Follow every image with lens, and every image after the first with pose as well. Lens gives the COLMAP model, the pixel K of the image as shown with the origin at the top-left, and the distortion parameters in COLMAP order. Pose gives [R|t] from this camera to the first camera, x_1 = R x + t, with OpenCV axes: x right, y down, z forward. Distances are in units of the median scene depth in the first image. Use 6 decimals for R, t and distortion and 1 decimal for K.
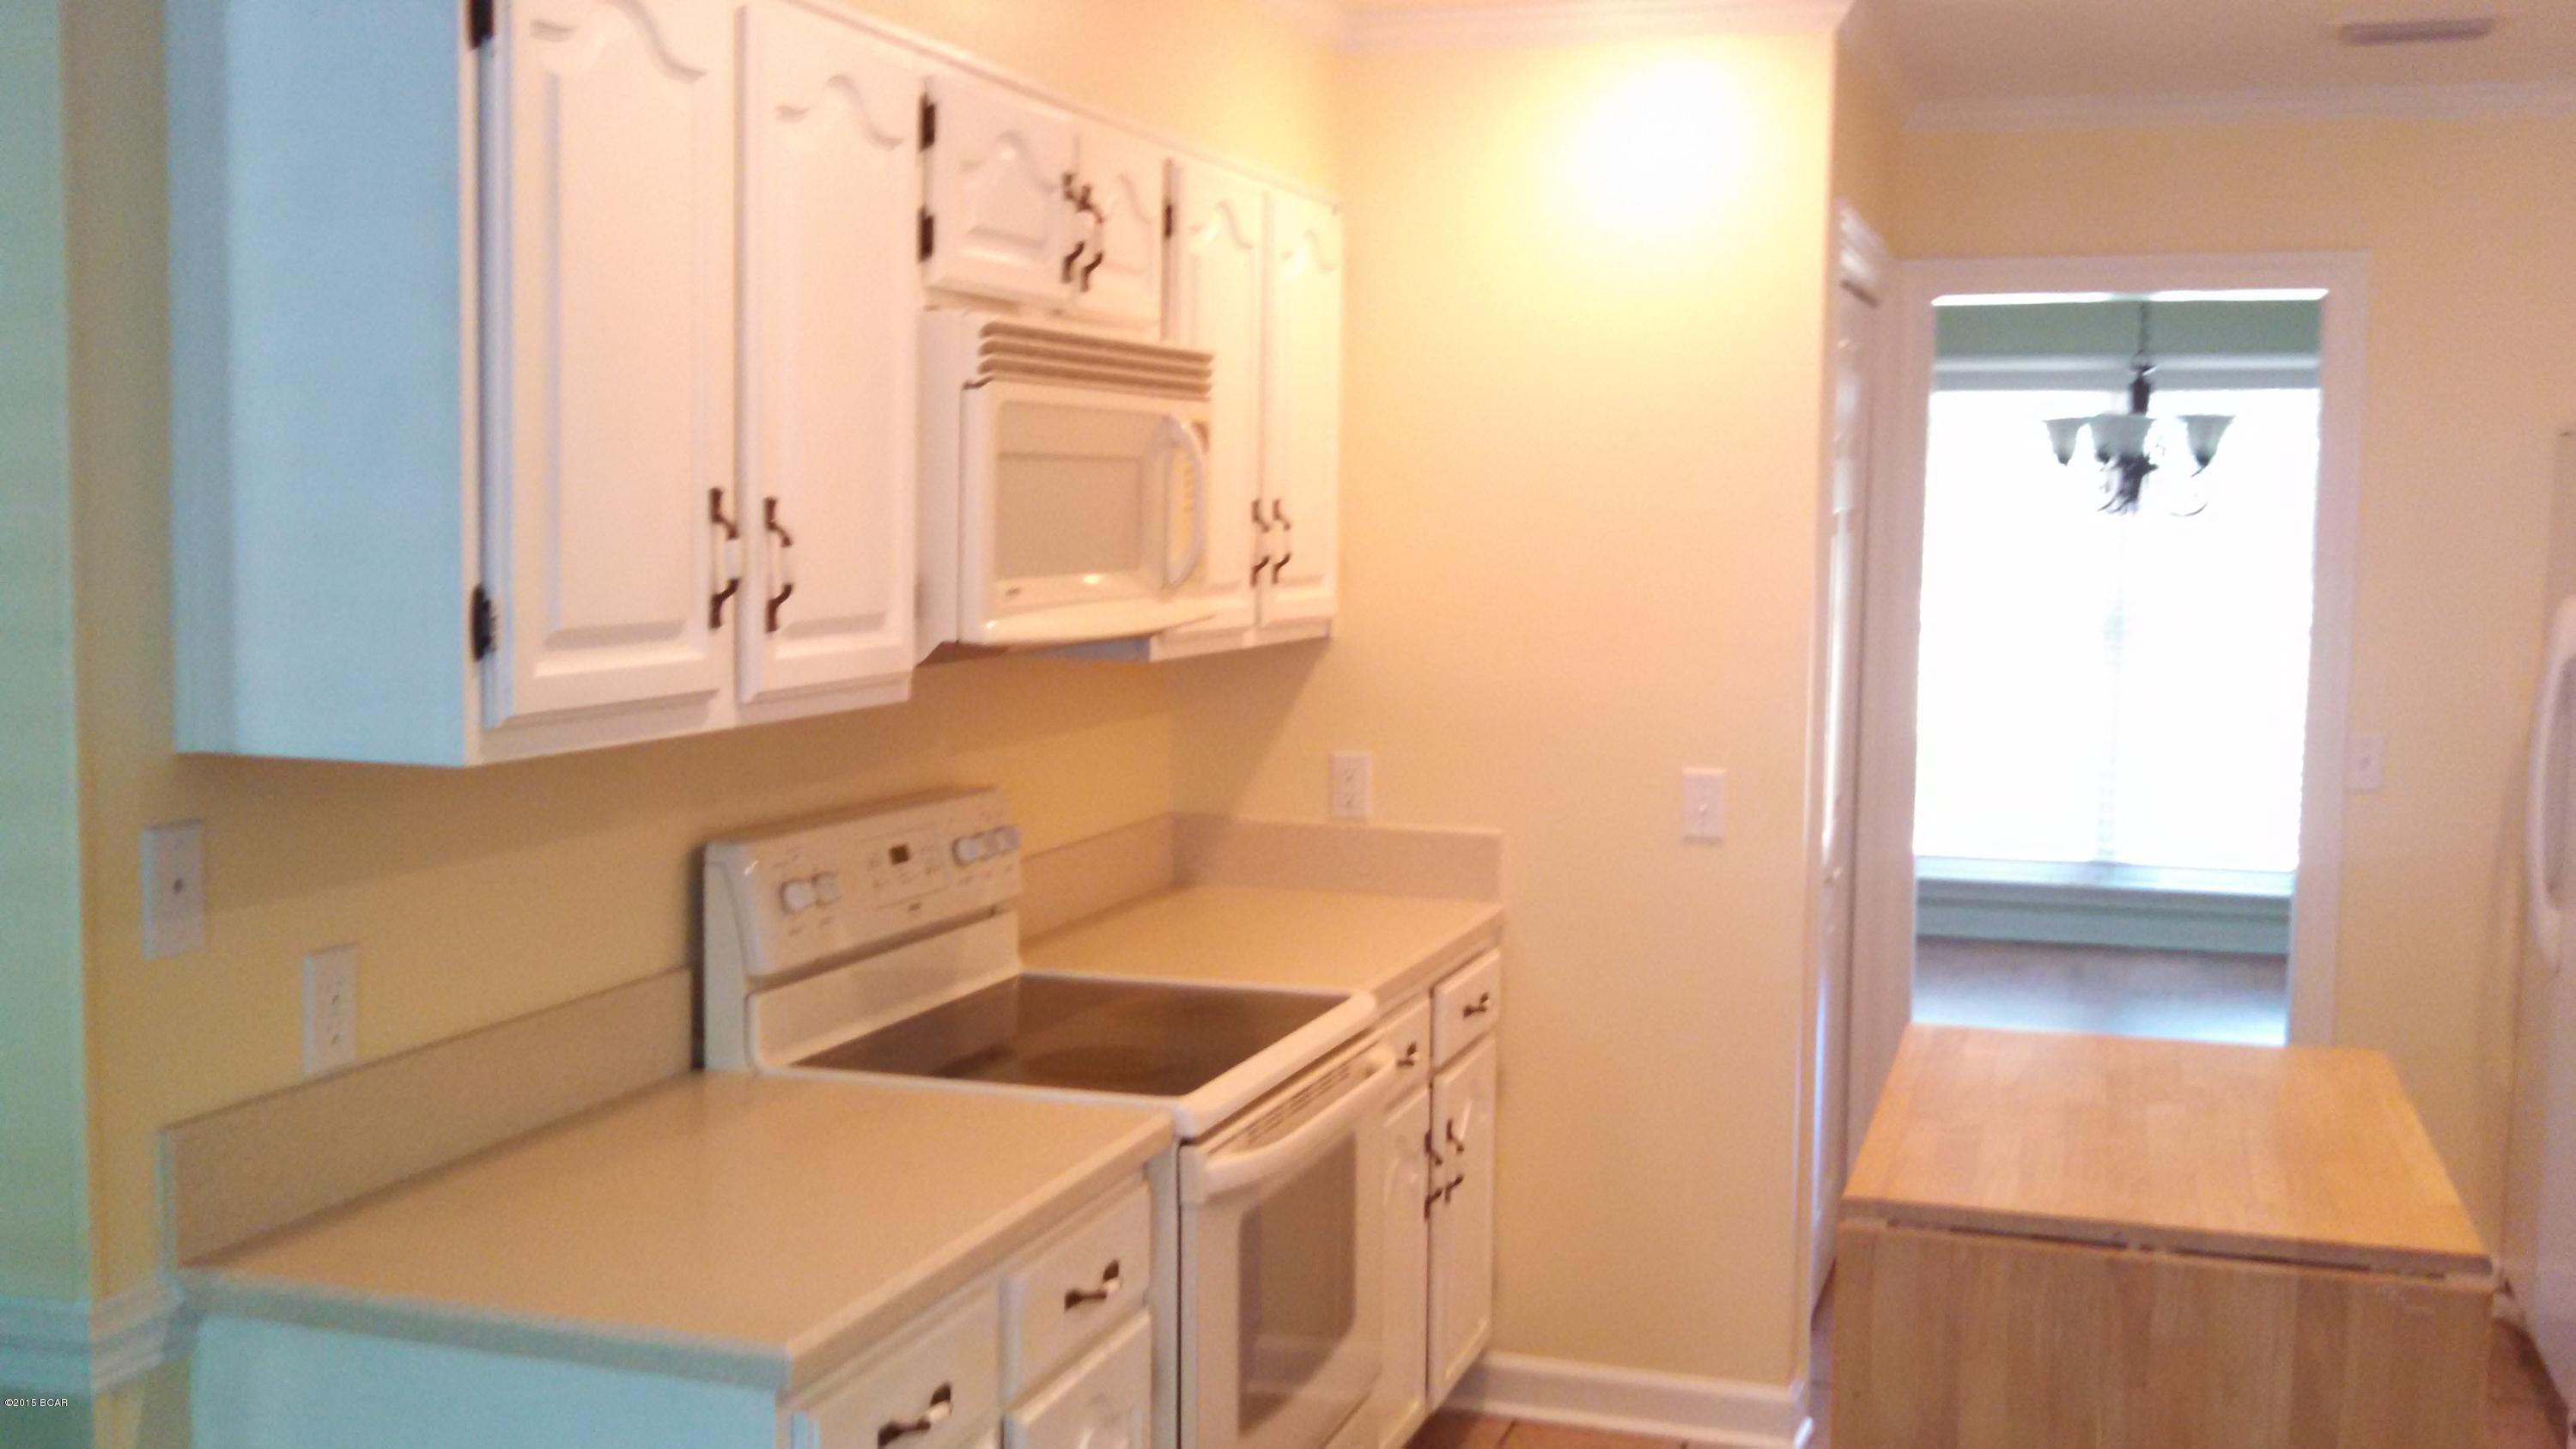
lens RADIAL K [[2521.5, 0, 1320.0], [0, 2521.5, 730.5], [0, 0, 1]] dist [-0.003851, -0.030306]
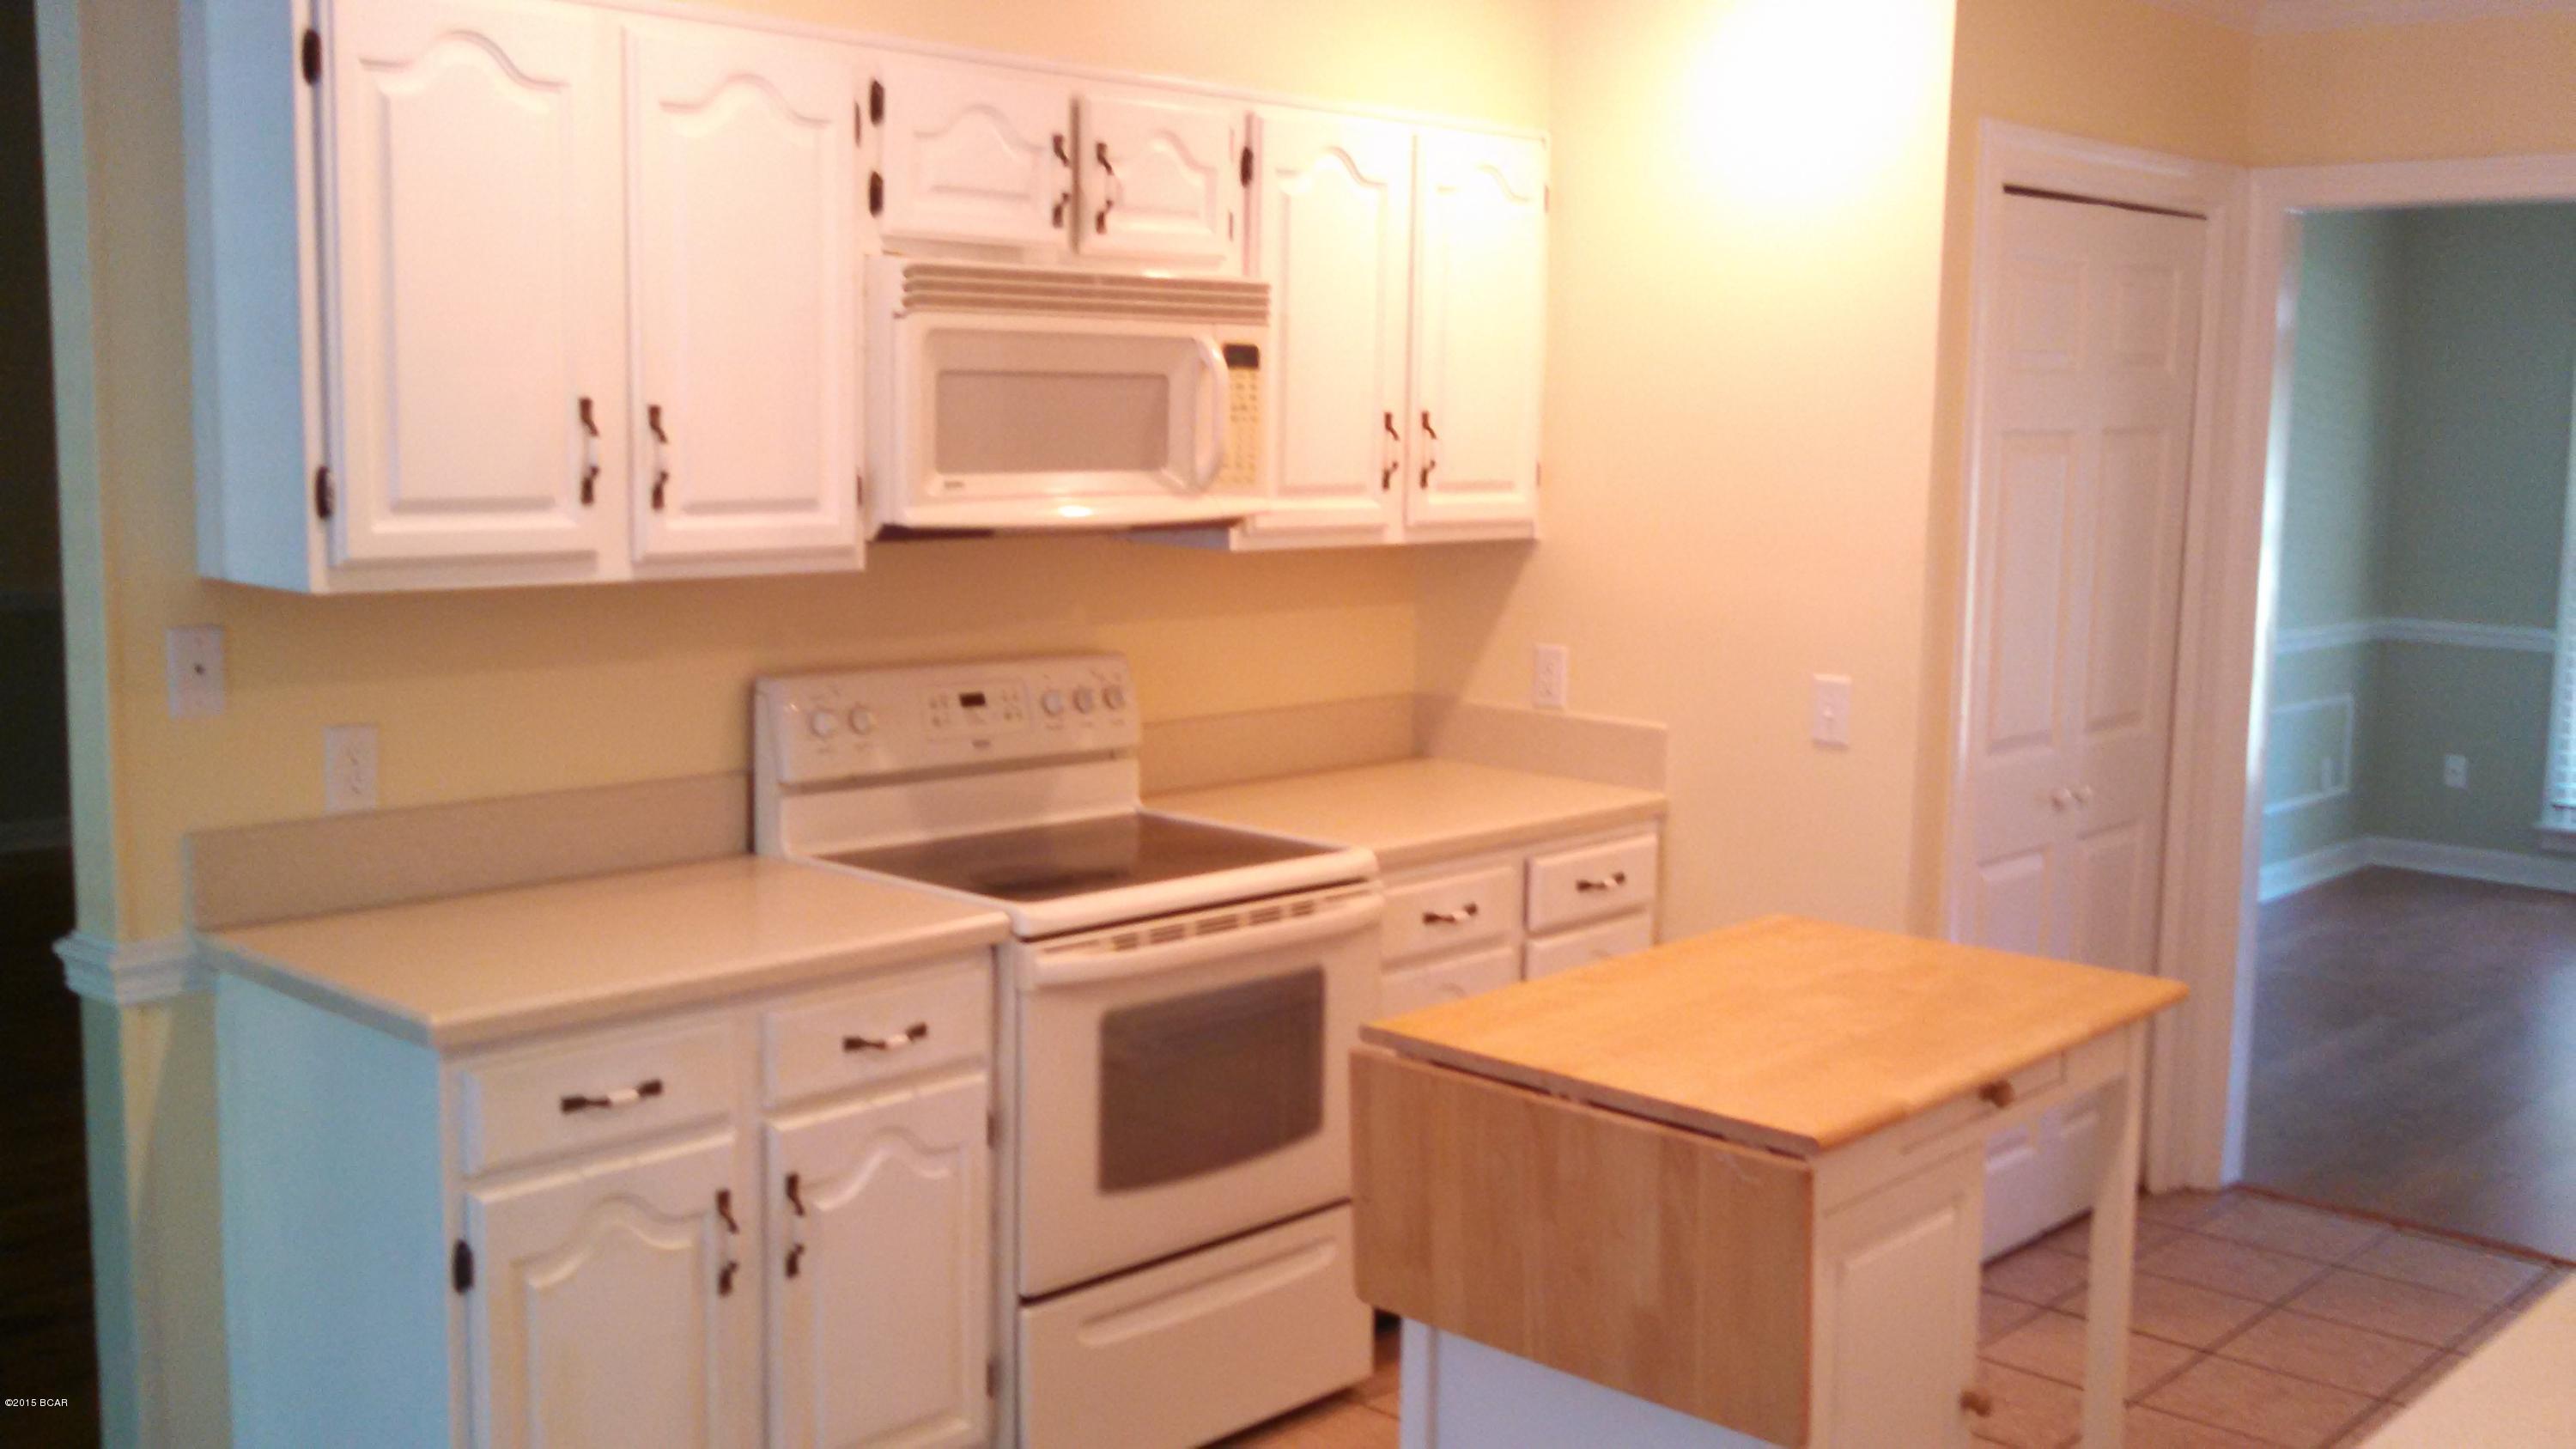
lens RADIAL K [[2467.7, 0, 1288.0], [0, 2467.7, 724.5], [0, 0, 1]] dist [0.121844, -0.441347]
pose [[0.905516, 0.062610, -0.419667, 0.511801], [-0.047641, 0.997802, 0.046067, -0.001722], [0.421629, -0.021721, 0.906508, -0.027203]]
